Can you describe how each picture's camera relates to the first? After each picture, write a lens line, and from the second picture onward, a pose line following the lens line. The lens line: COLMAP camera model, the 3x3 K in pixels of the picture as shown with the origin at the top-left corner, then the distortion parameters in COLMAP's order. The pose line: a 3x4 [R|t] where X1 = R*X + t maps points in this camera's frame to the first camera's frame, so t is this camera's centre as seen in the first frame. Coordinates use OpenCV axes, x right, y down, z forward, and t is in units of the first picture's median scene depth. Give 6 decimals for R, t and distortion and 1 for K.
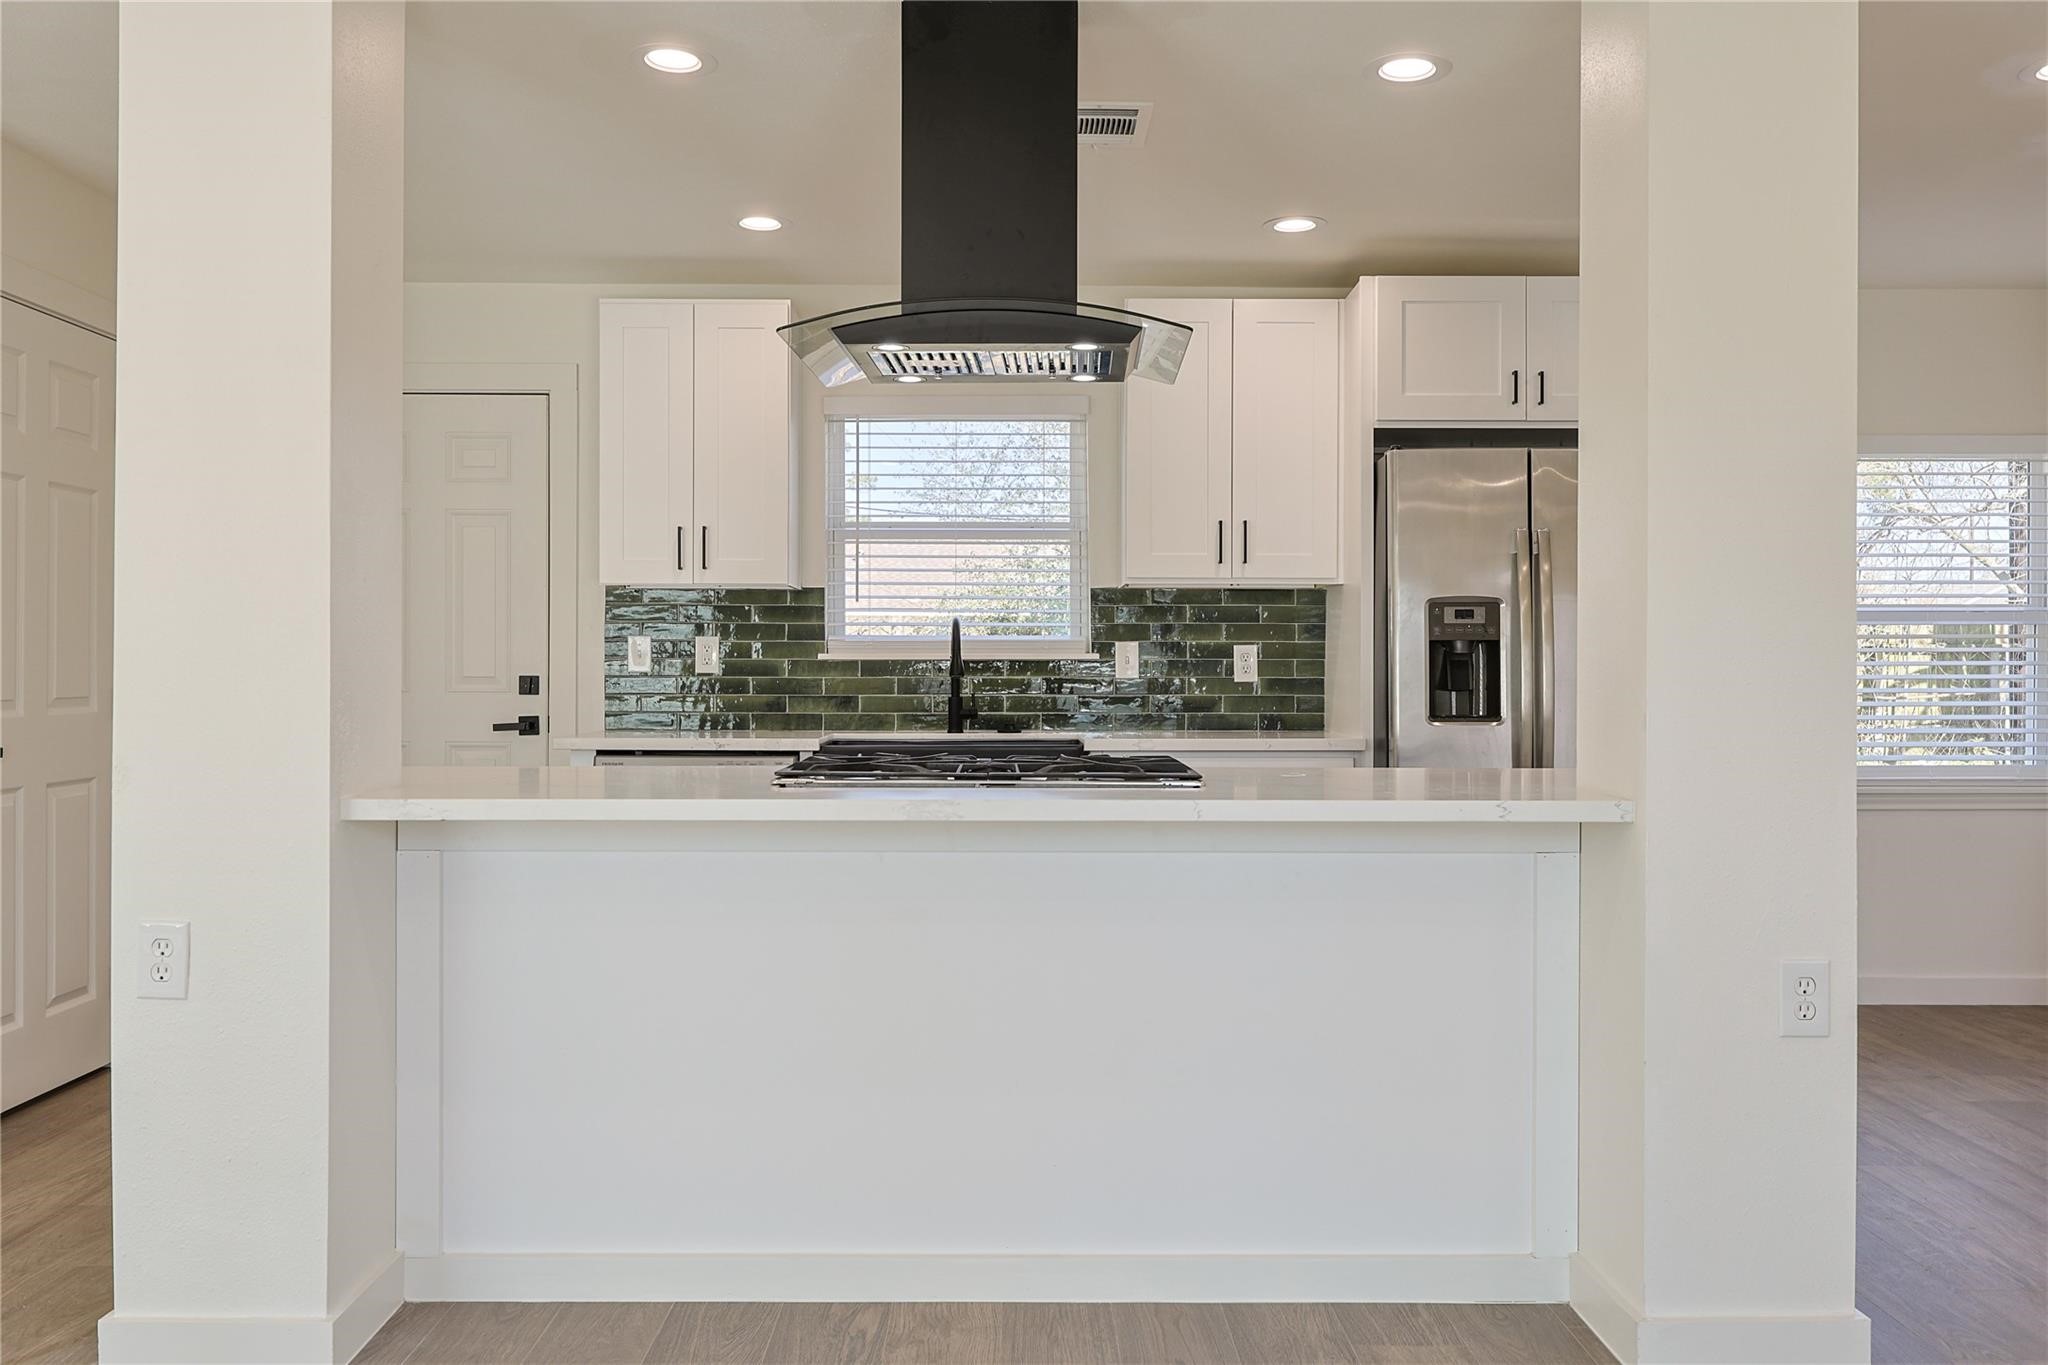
lens RADIAL K [[1637.7, 0, 1021.7], [0, 1637.7, 652.4], [0, 0, 1]] dist [0.009138, -0.002836]
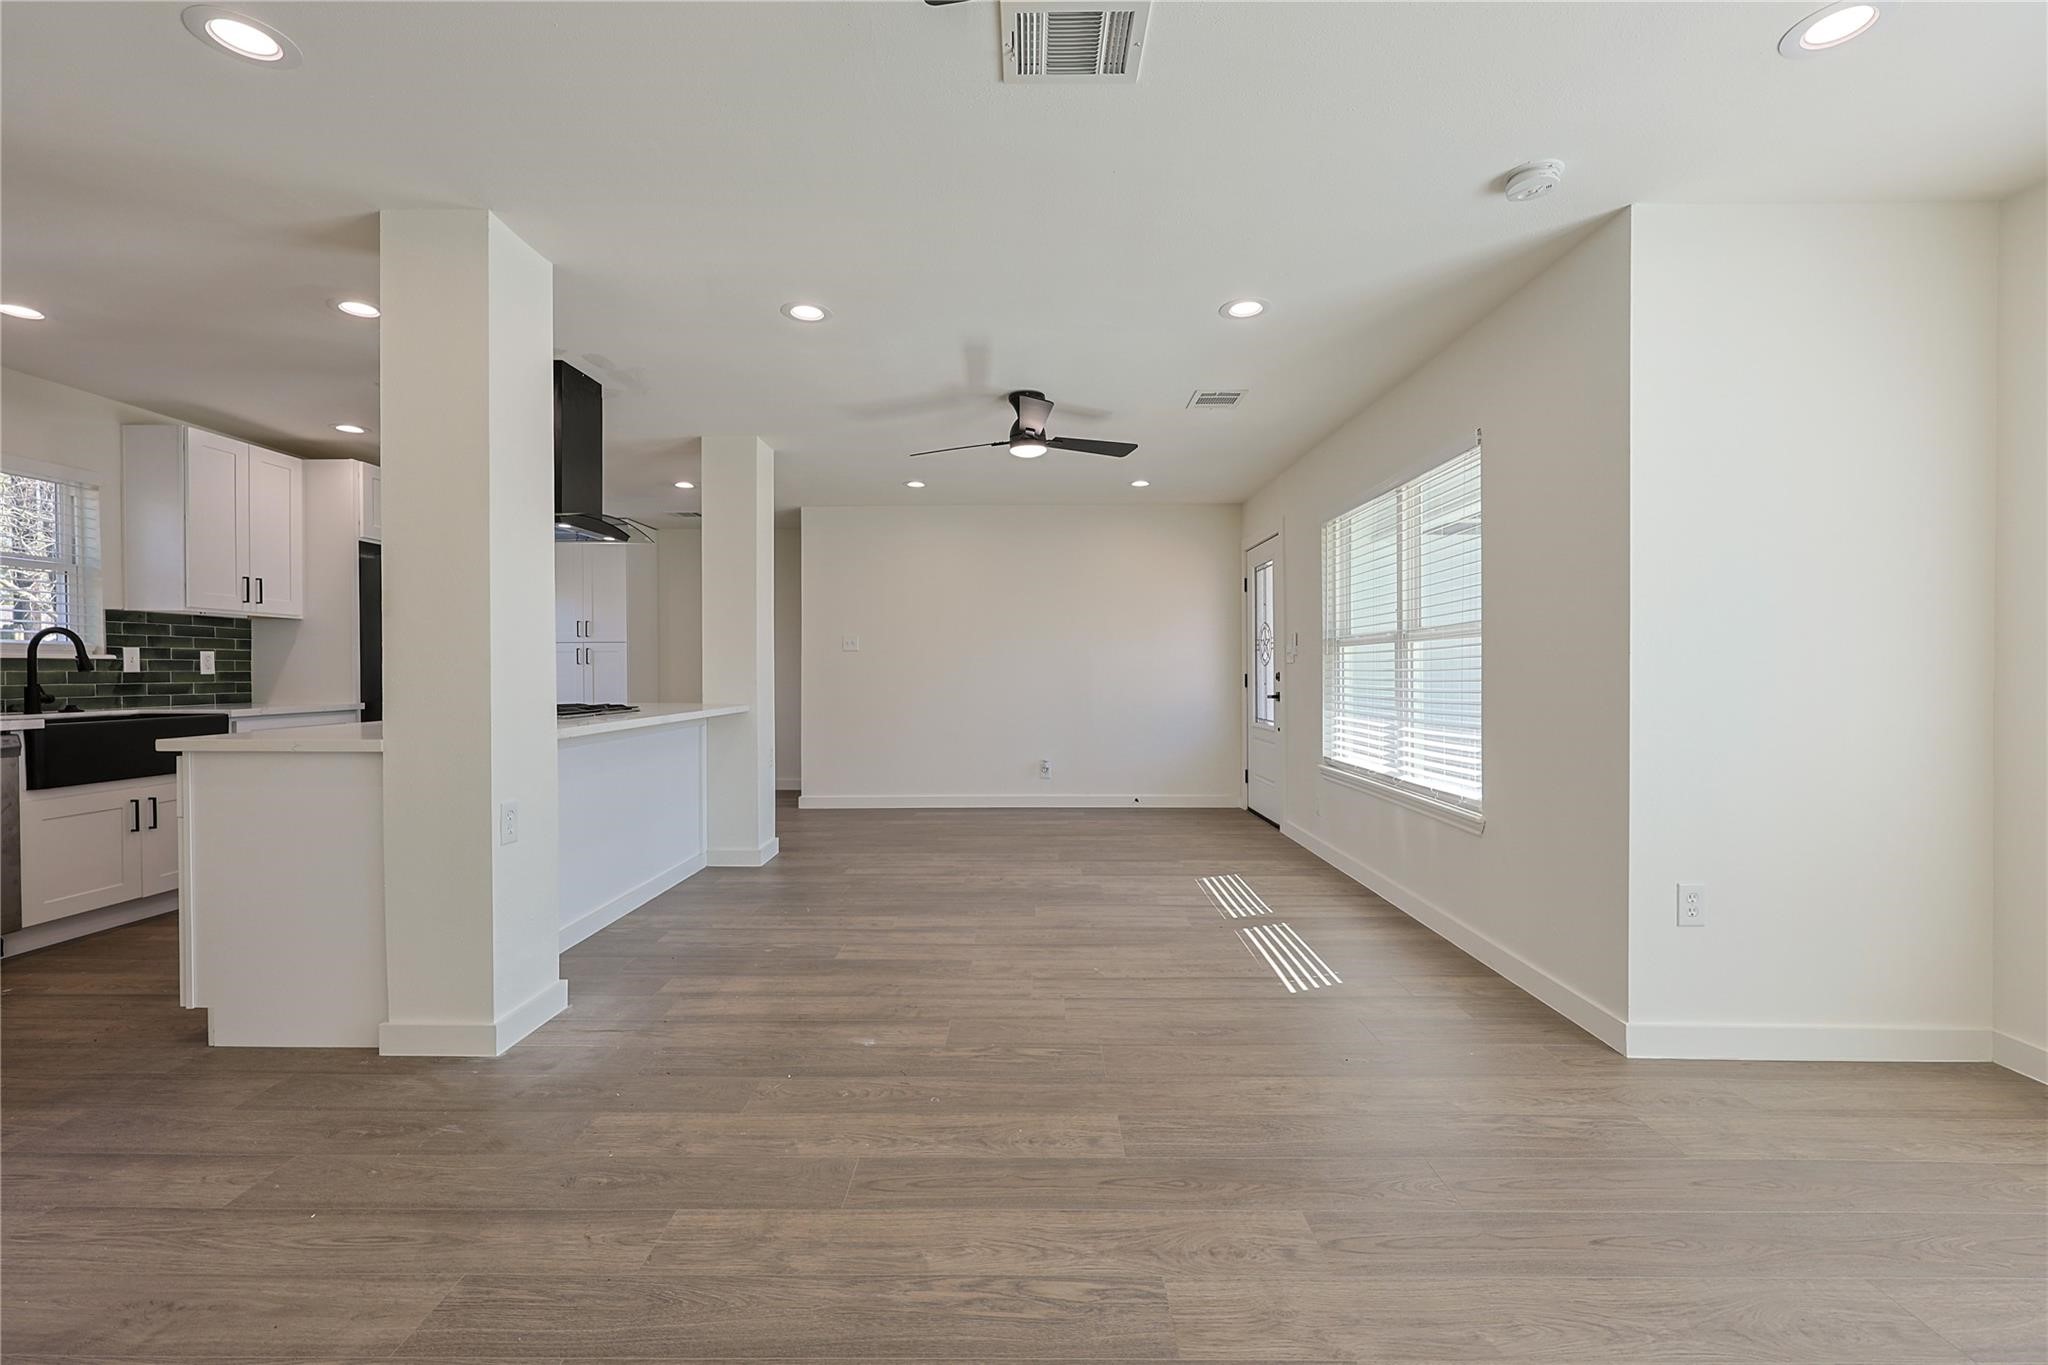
lens RADIAL K [[878.2, 0, 1016.5], [0, 878.2, 681.9], [0, 0, 1]] dist [-0.002237, 0.000509]
pose [[0.024530, -0.014536, 0.999593, -0.702865], [-0.011416, 0.999825, 0.014820, 0.003915], [-0.999634, -0.011774, 0.024360, 0.191541]]
